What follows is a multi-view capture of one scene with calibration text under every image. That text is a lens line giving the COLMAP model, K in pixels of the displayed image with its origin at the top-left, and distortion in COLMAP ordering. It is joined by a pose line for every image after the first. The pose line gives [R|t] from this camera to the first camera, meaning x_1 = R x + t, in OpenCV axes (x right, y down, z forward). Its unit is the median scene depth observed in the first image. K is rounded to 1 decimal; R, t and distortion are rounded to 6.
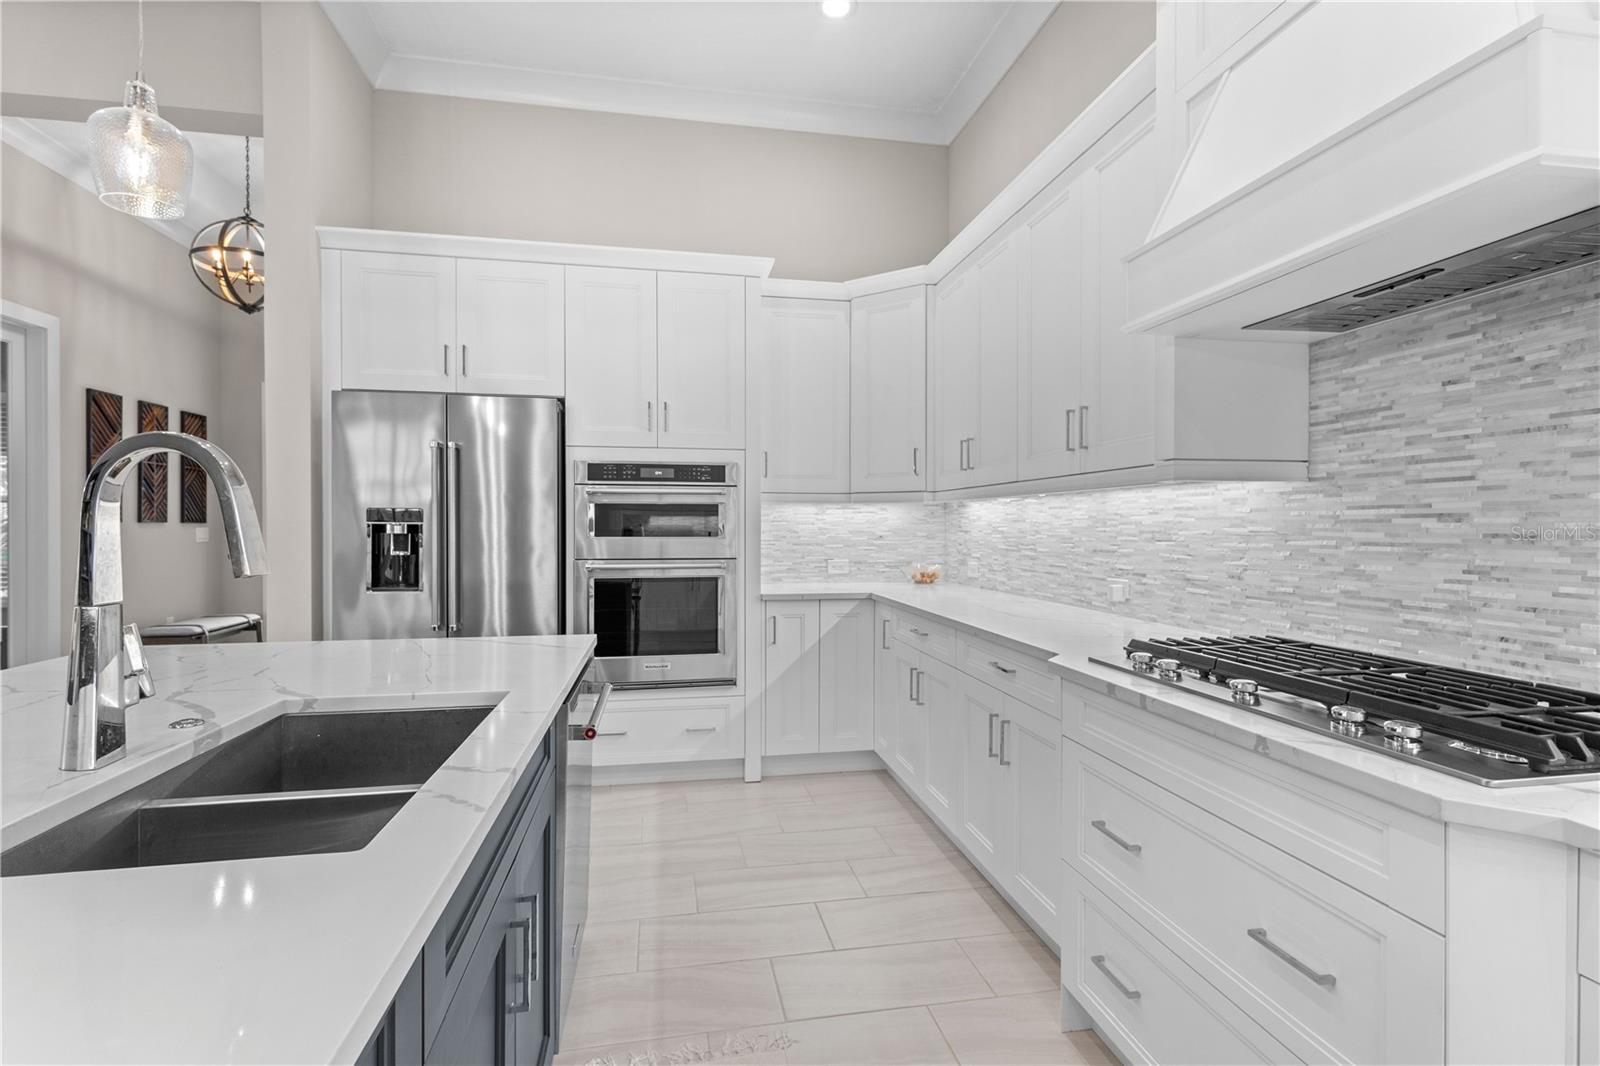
lens RADIAL K [[747.4, 0, 801.7], [0, 747.4, 529.8], [0, 0, 1]] dist [0.010846, -0.000650]
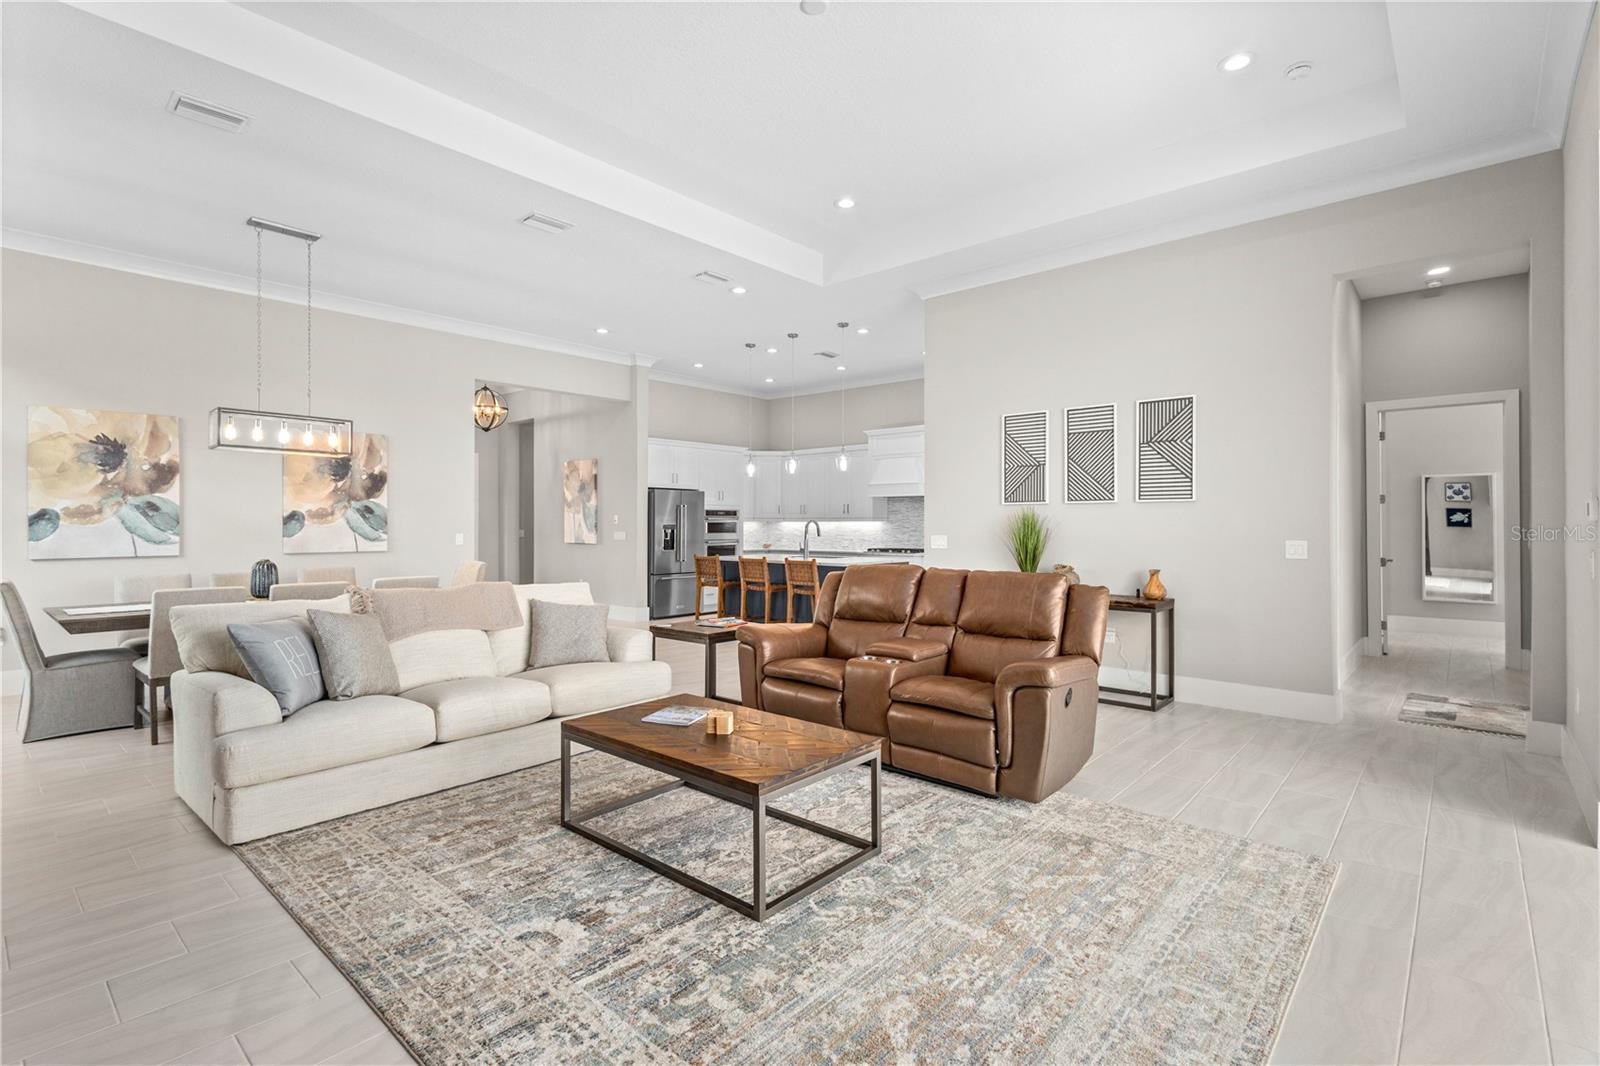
lens RADIAL K [[747.4, 0, 801.7], [0, 747.4, 529.8], [0, 0, 1]] dist [0.010846, -0.000650]
pose [[0.789271, -0.008130, 0.613992, -1.856794], [0.004702, 0.999963, 0.007196, -0.024979], [-0.614028, -0.002792, 0.789280, -1.723445]]
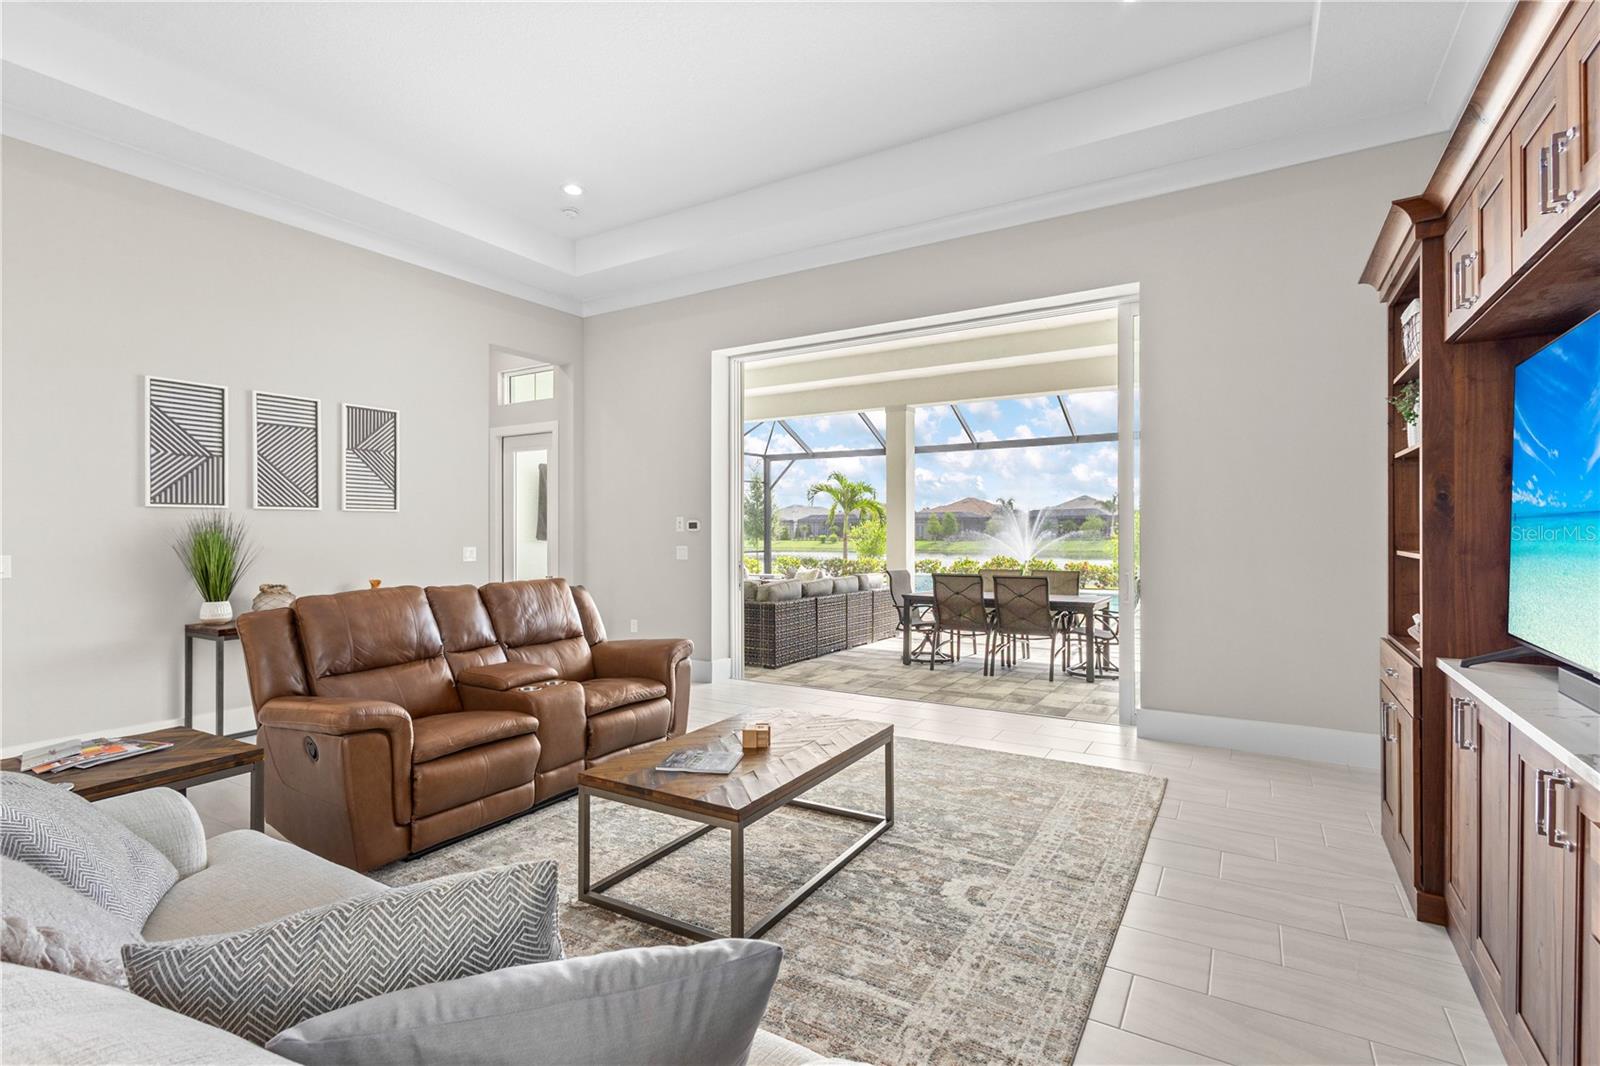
lens RADIAL K [[747.4, 0, 801.7], [0, 747.4, 529.8], [0, 0, 1]] dist [0.010846, -0.000650]
pose [[-0.747405, 0.000760, 0.664368, -2.006451], [0.002203, 0.999997, 0.001334, -0.031083], [-0.664365, 0.002460, -0.747404, -0.376666]]
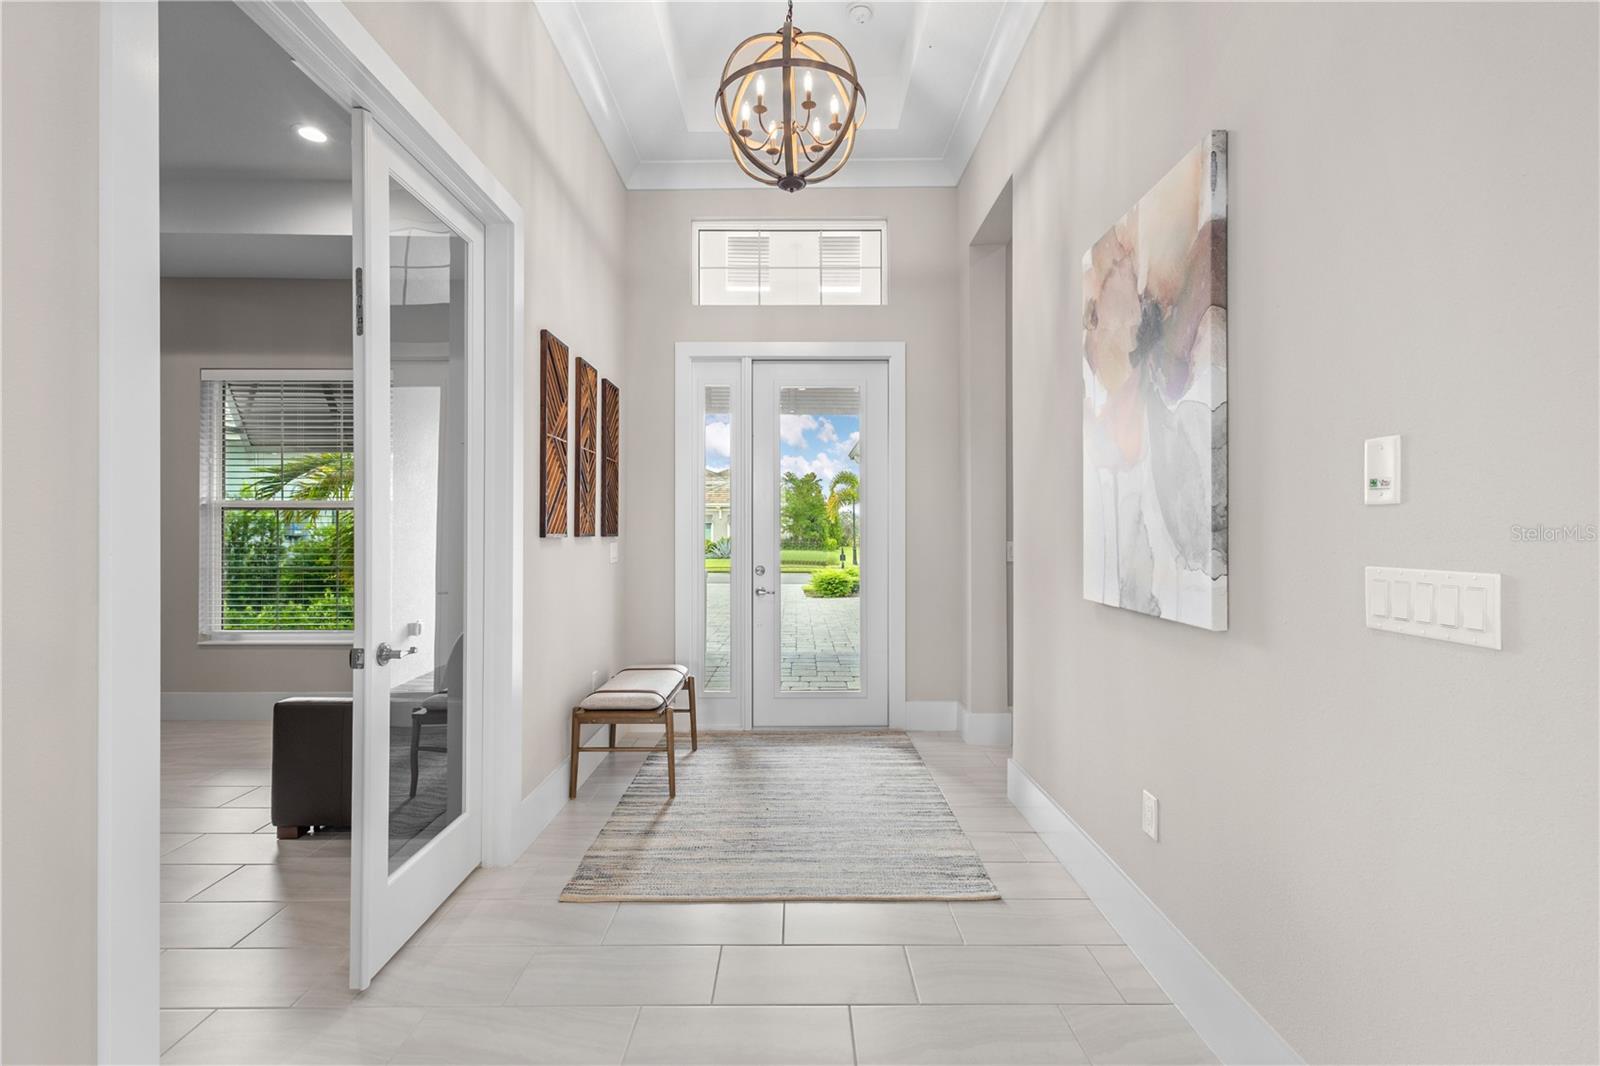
lens RADIAL K [[742.8, 0, 795.3], [0, 742.8, 524.5], [0, 0, 1]] dist [0.000852, -0.000211]
pose [[0.983445, -0.005098, -0.181136, -0.867803], [0.003028, 0.999927, -0.011698, -0.018701], [0.181183, 0.010956, 0.983388, 0.584587]]
